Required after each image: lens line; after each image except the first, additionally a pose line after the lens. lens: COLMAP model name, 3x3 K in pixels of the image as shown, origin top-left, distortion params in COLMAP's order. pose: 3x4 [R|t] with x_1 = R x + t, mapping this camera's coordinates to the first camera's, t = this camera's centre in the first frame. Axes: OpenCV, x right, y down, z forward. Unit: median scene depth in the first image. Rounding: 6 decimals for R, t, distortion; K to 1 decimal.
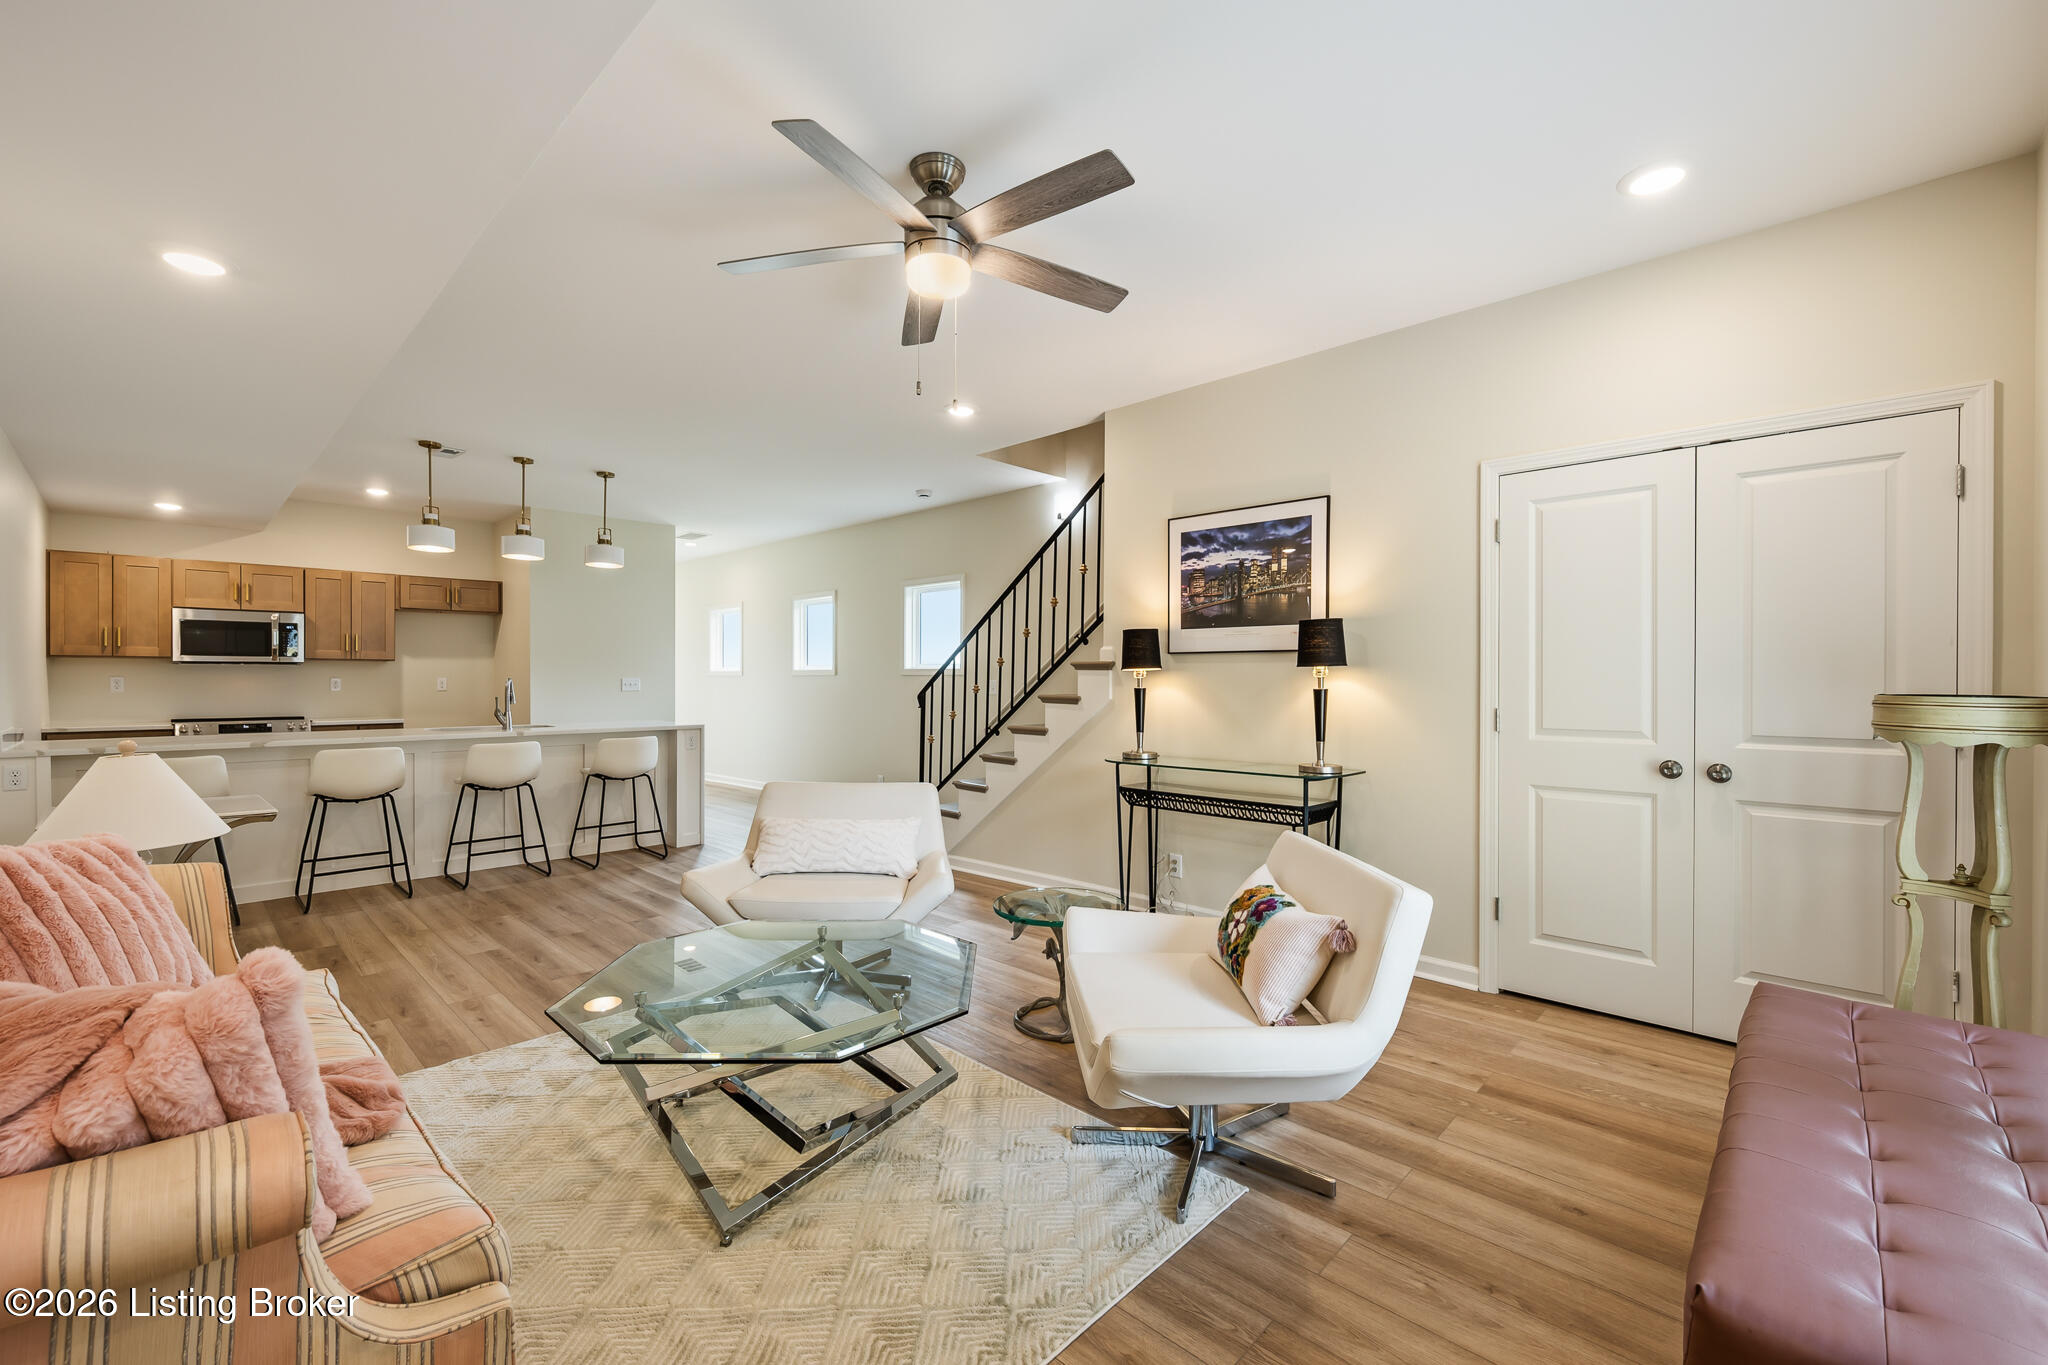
lens RADIAL K [[844.6, 0, 1025.8], [0, 844.6, 686.0], [0, 0, 1]] dist [-0.002216, 0.000001]
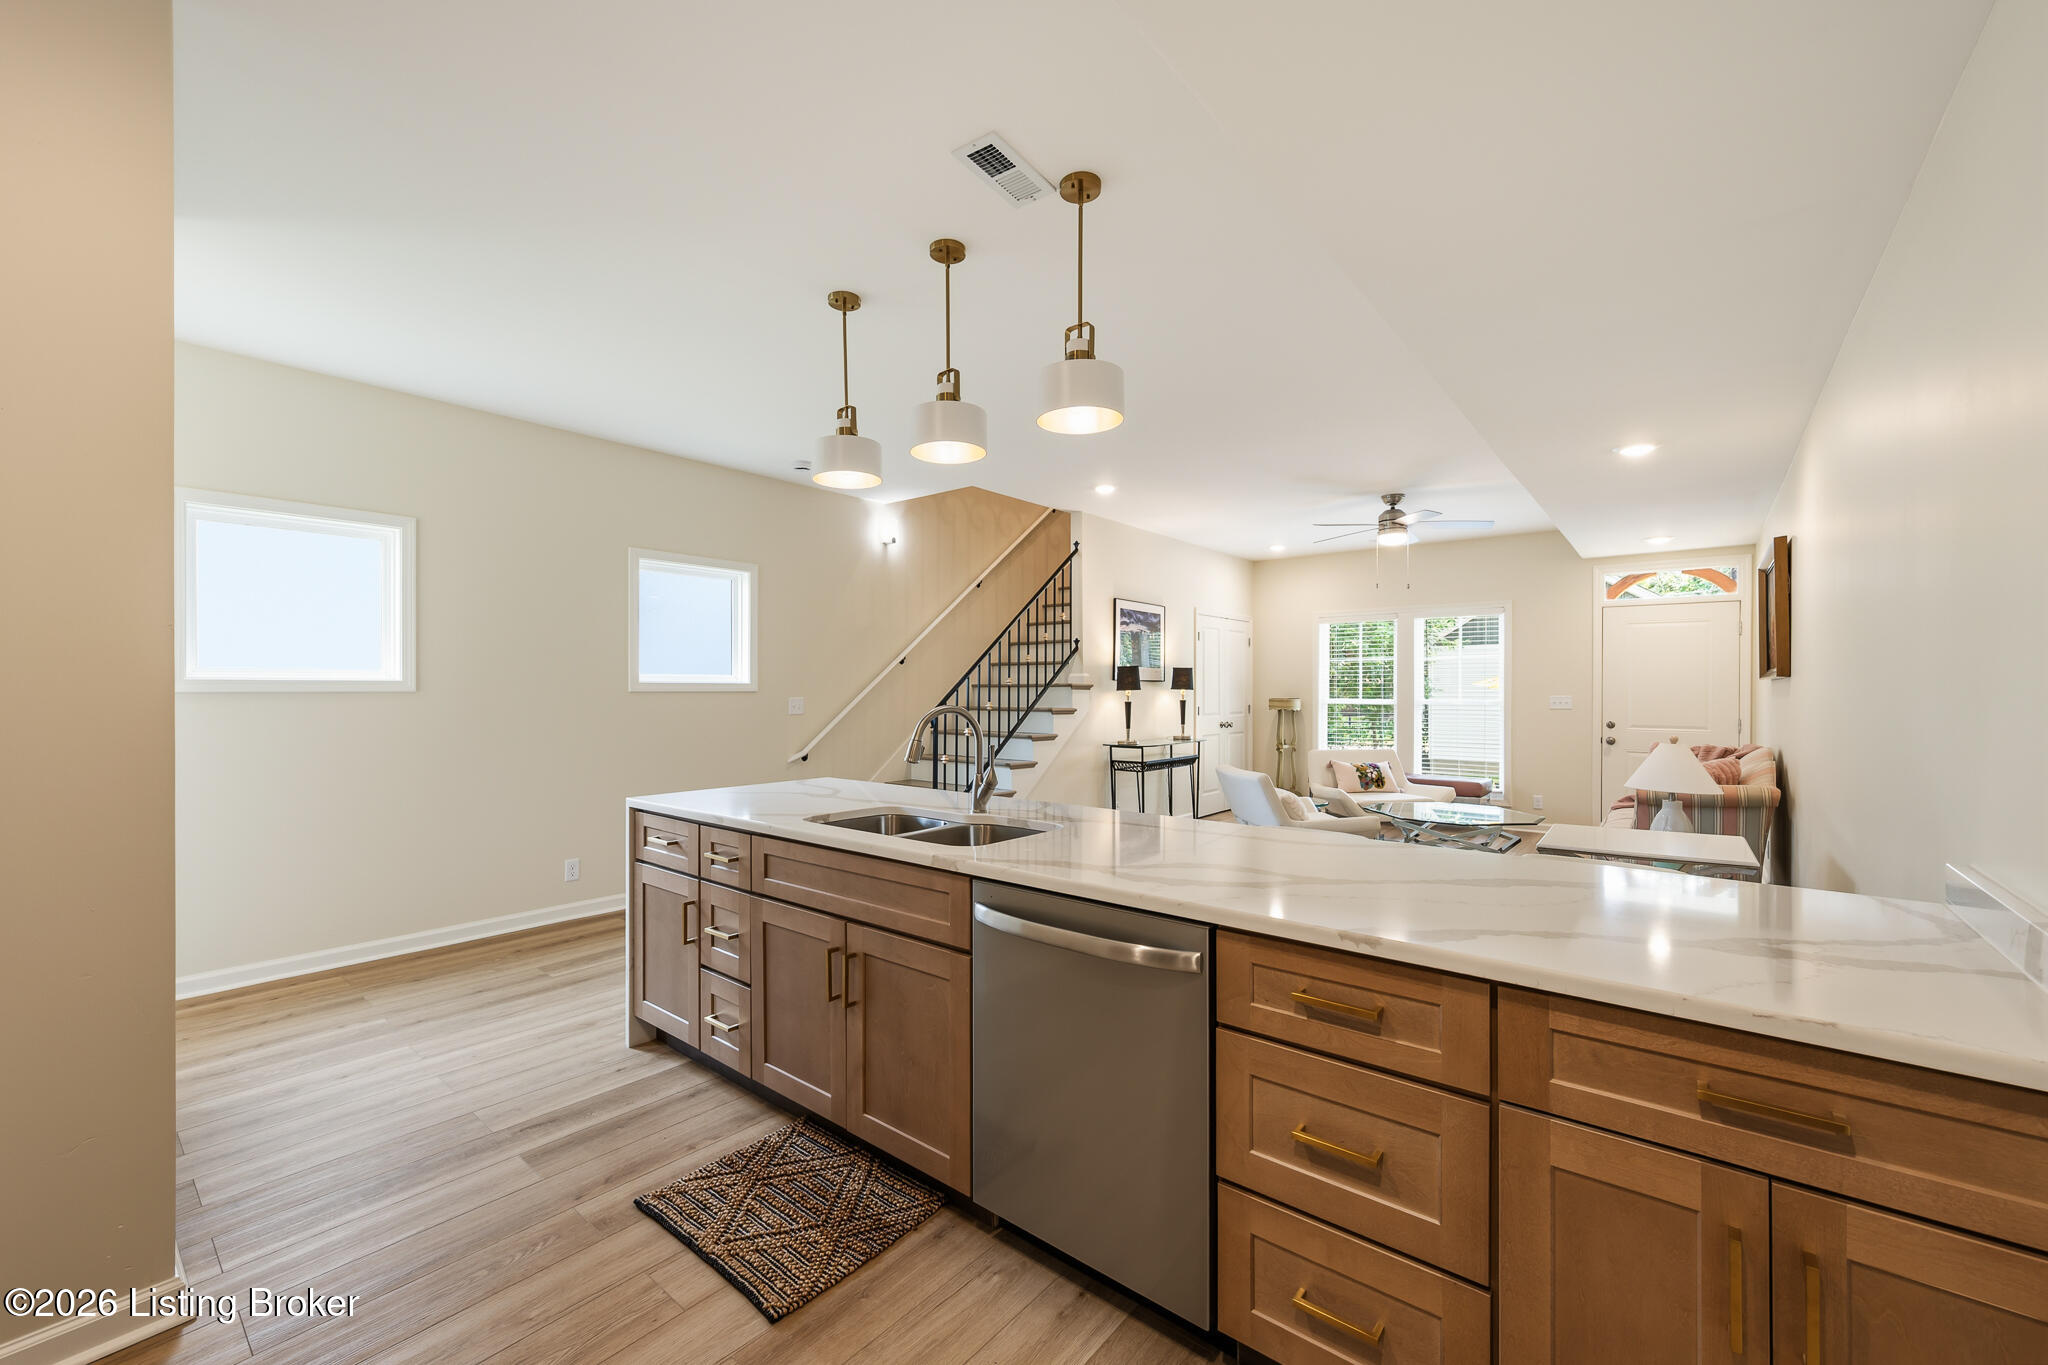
lens RADIAL K [[814.5, 0, 1020.7], [0, 814.5, 687.5], [0, 0, 1]] dist [0.004071, -0.000068]
pose [[-0.076346, -0.000202, 0.997081, -1.221942], [0.005455, 0.999985, 0.000620, -0.022844], [-0.997066, 0.005486, -0.076344, 1.145489]]
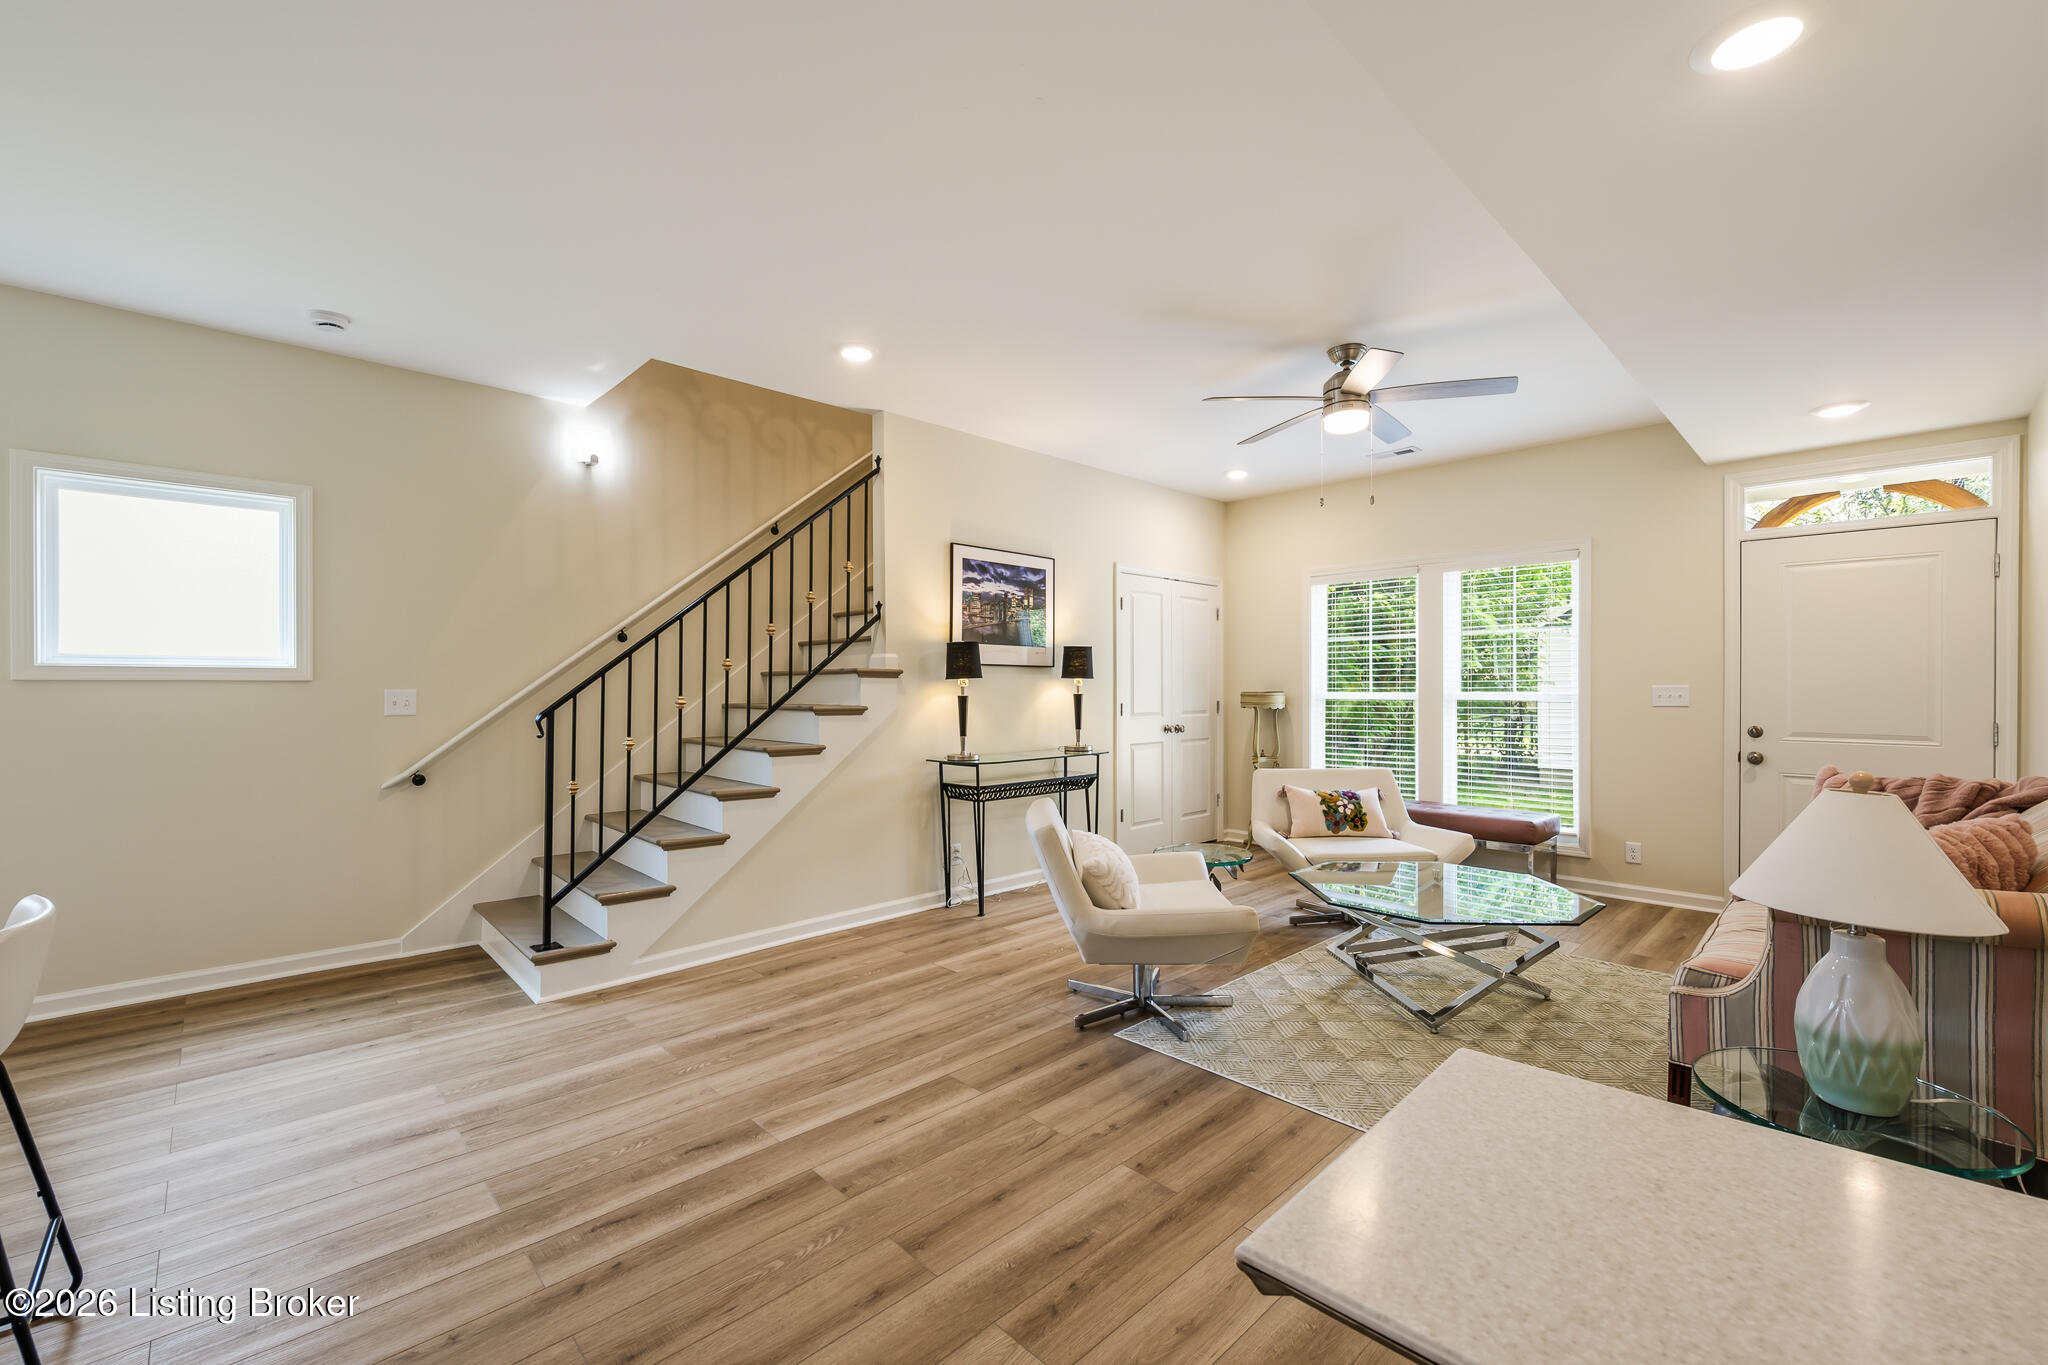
lens RADIAL K [[844.6, 0, 1014.8], [0, 844.6, 691.7], [0, 0, 1]] dist [-0.002216, 0.000001]
pose [[0.043936, -0.007787, 0.999004, -0.819248], [0.009283, 0.999930, 0.007386, -0.008401], [-0.998991, 0.008950, 0.044005, 0.764832]]
